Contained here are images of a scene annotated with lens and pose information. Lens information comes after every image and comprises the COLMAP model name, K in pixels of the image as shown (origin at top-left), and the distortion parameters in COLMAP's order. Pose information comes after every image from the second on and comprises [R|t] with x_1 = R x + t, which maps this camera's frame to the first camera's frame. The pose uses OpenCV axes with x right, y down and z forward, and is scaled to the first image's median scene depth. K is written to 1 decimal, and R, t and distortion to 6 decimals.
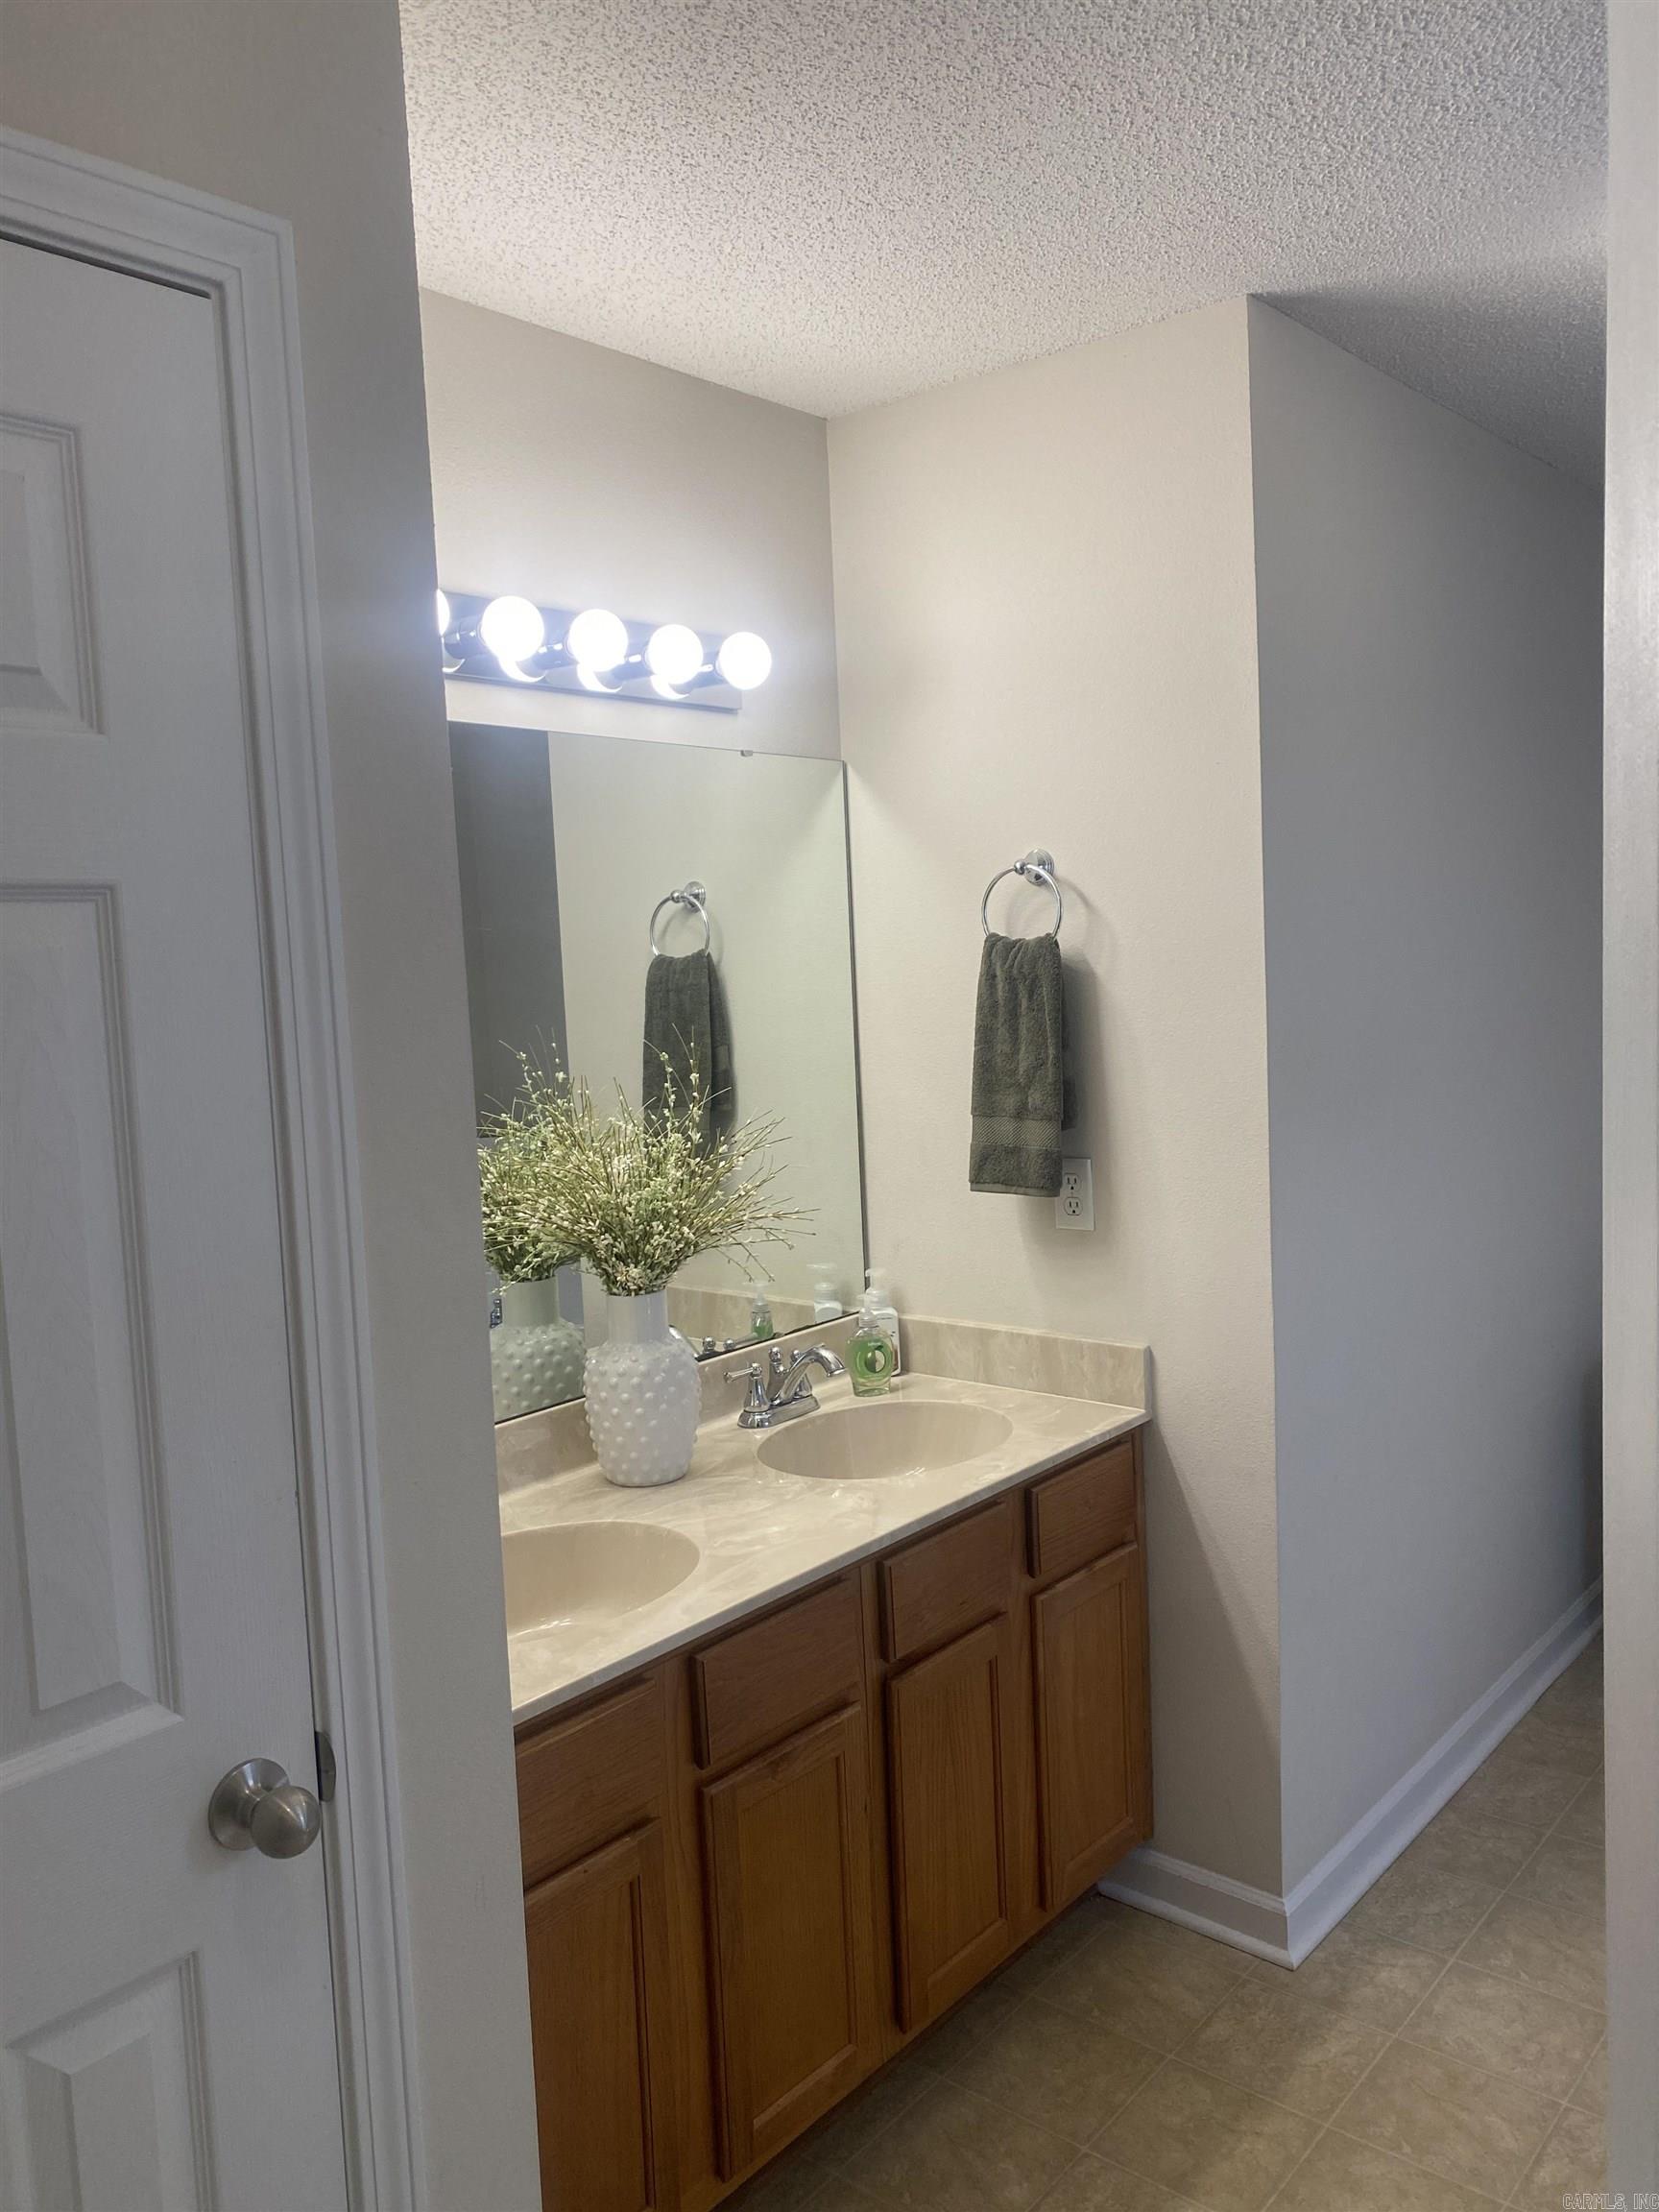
lens RADIAL K [[1673.4, 0, 837.0], [0, 1673.4, 1115.2], [0, 0, 1]] dist [0.242748, -0.578653]
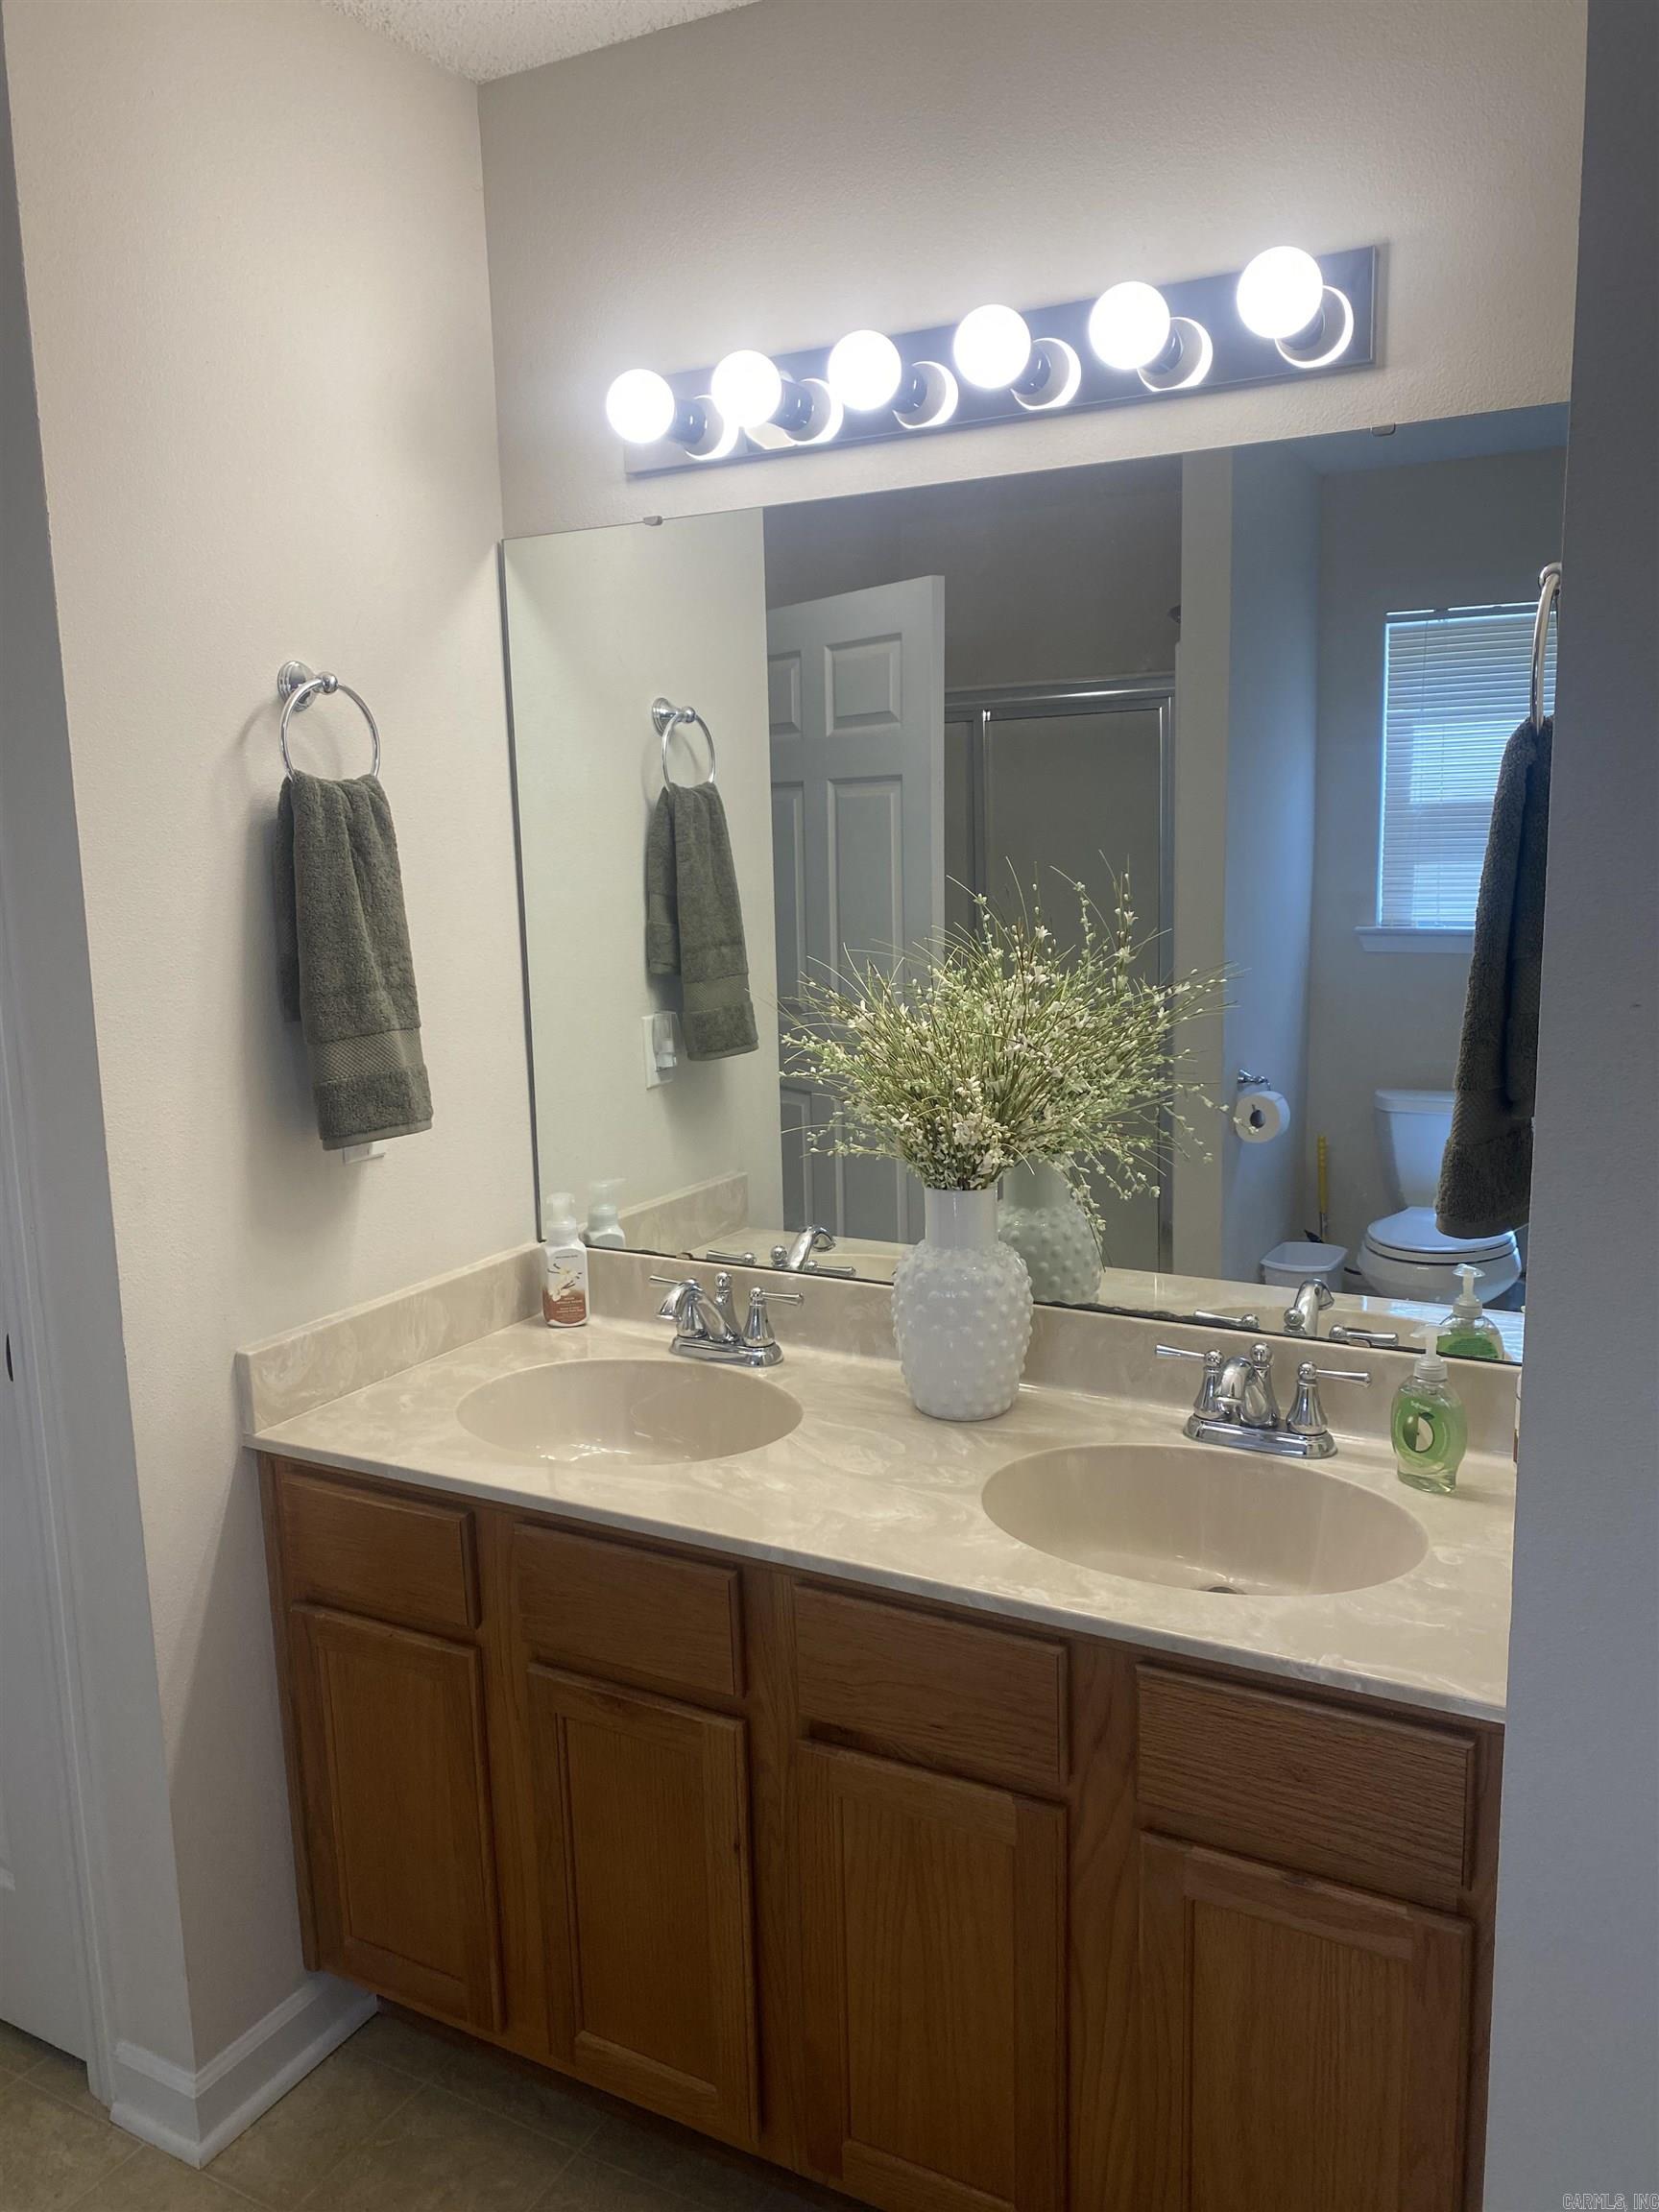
lens RADIAL K [[1673.4, 0, 837.0], [0, 1673.4, 1115.2], [0, 0, 1]] dist [0.242748, -0.578653]
pose [[0.186593, 0.201535, -0.961544, 0.677997], [-0.073264, 0.978862, 0.190948, -0.086382], [0.979702, 0.034817, 0.197414, 0.803301]]
